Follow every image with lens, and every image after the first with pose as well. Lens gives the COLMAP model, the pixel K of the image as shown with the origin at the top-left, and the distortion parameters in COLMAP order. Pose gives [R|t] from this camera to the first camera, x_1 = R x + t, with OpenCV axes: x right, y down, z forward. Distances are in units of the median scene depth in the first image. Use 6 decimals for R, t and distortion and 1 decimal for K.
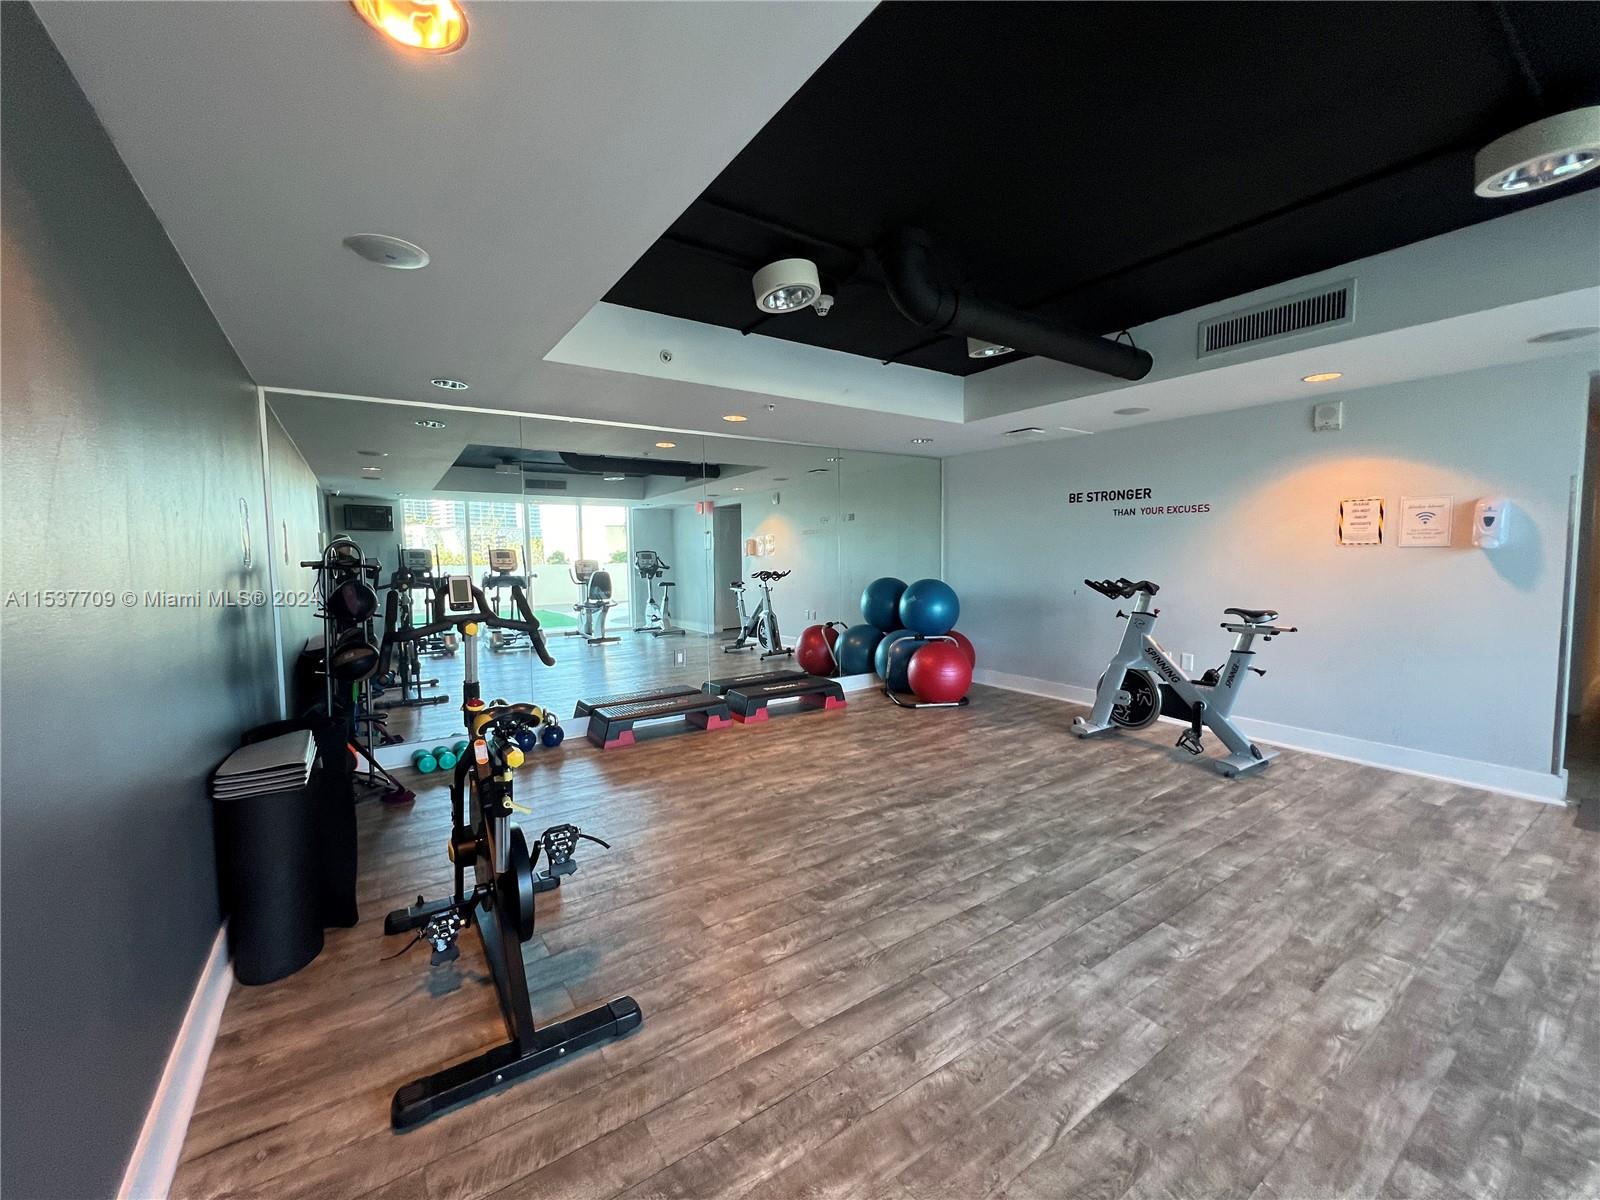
lens RADIAL K [[639.3, 0, 801.2], [0, 639.3, 595.8], [0, 0, 1]] dist [0.000316, -0.000312]
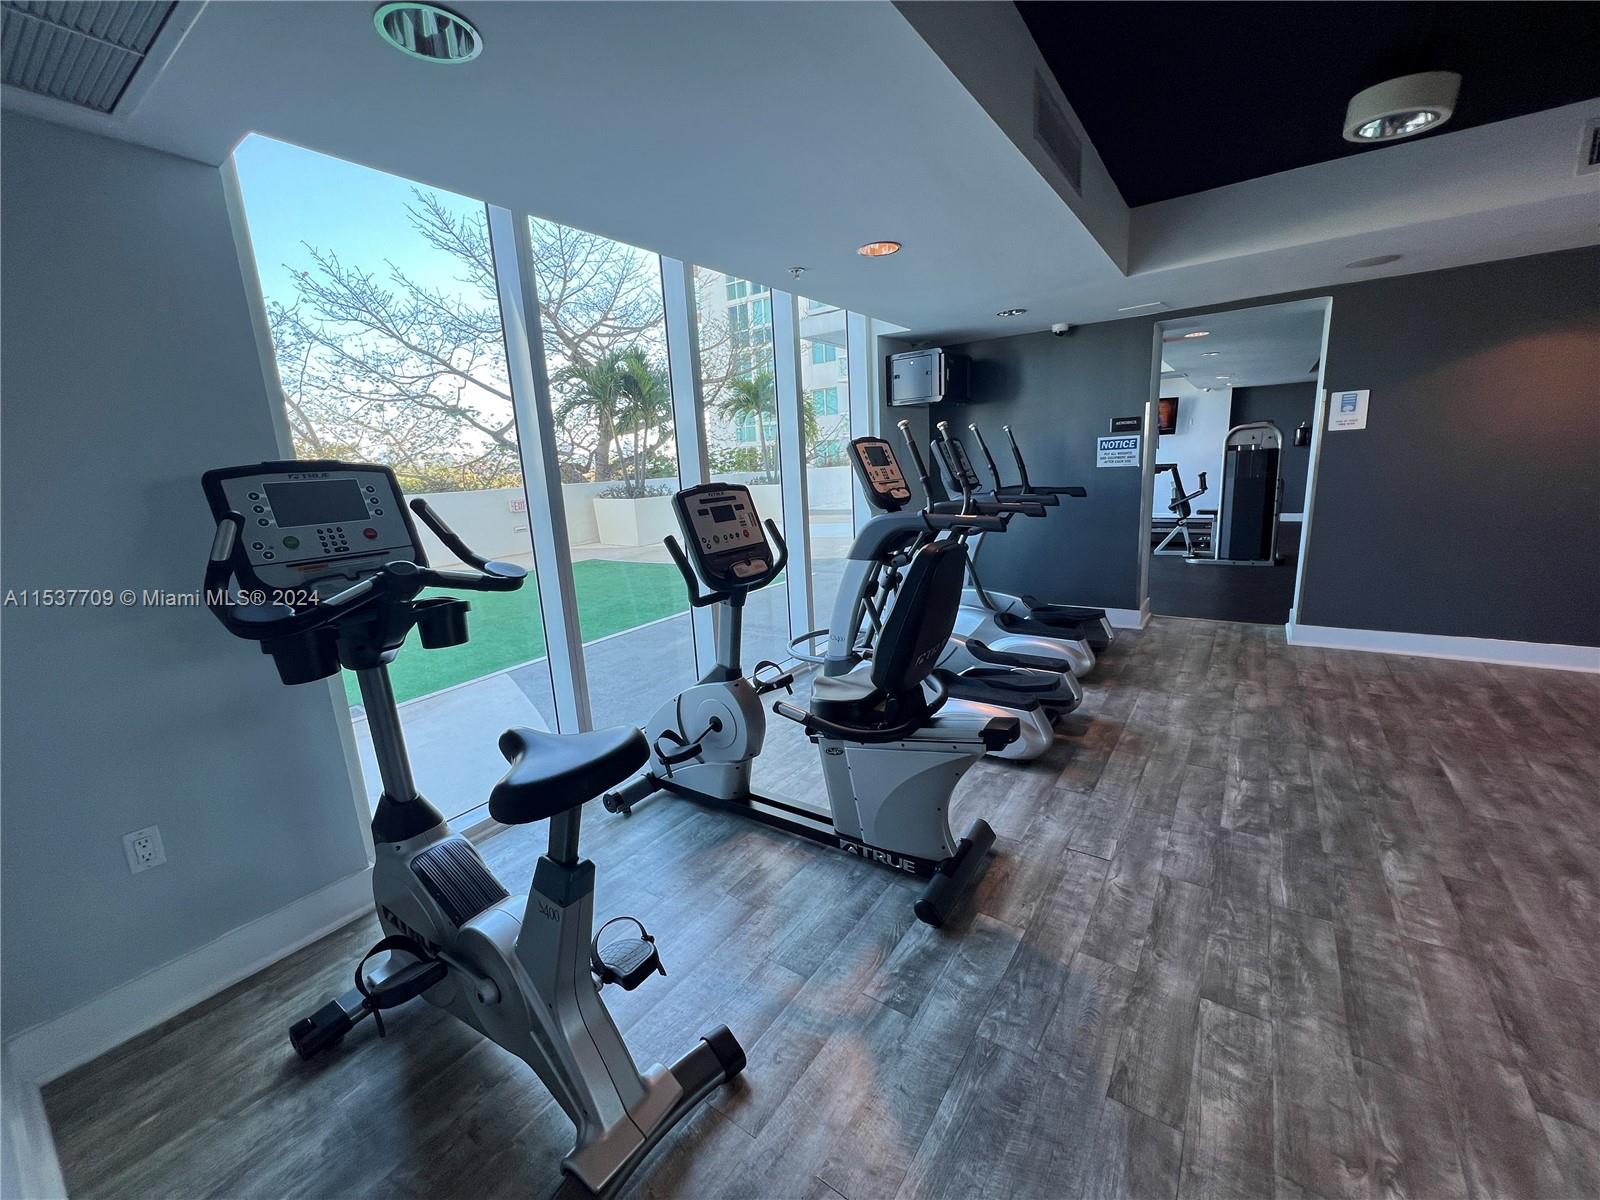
lens RADIAL K [[642.3, 0, 796.8], [0, 642.3, 597.4], [0, 0, 1]] dist [-0.001906, -0.000144]
pose [[-0.936248, 0.125529, -0.328149, 2.413732], [0.034597, 0.962395, 0.269442, -0.173084], [0.349632, 0.240911, -0.905384, 1.697788]]
